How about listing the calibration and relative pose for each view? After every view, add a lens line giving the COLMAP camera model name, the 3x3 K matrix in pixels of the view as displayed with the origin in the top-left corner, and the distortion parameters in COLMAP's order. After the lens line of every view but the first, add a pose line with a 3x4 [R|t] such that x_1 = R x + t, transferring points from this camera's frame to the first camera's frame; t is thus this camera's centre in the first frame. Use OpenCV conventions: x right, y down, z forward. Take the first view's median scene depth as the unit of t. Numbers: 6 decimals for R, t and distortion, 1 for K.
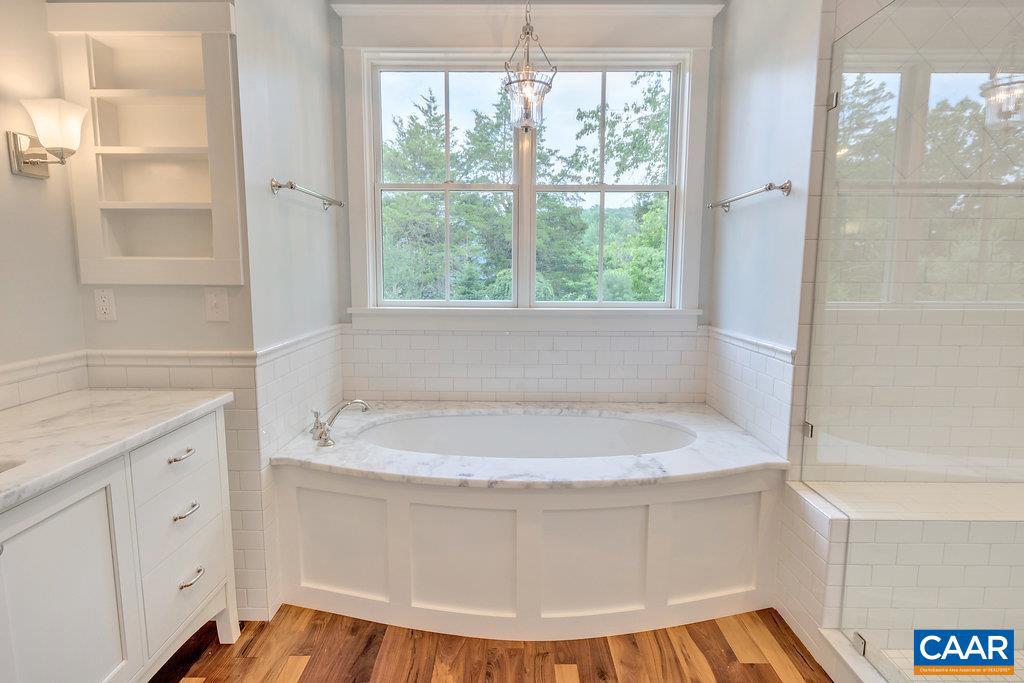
lens RADIAL K [[558.5, 0, 510.2], [0, 558.5, 345.7], [0, 0, 1]] dist [0.001674, -0.000425]
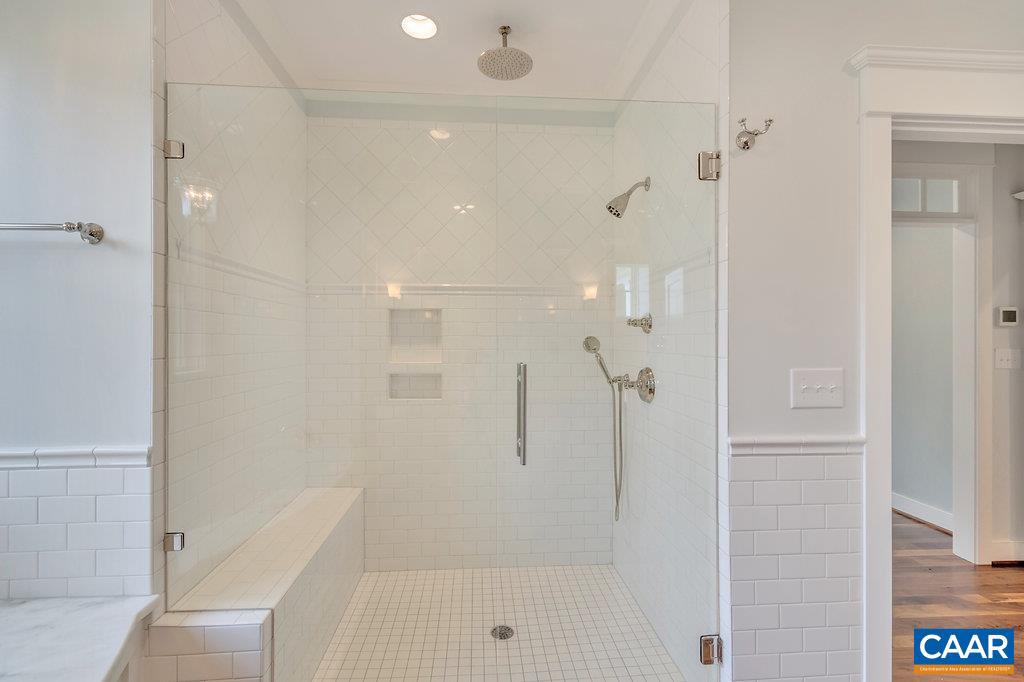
lens RADIAL K [[461.1, 0, 512.0], [0, 461.1, 341.0], [0, 0, 1]] dist [-0.000442, -0.000105]
pose [[-0.086157, -0.006251, 0.996262, -0.160552], [0.131112, 0.991212, 0.017558, -0.080430], [-0.987617, 0.132135, -0.084581, 0.525967]]
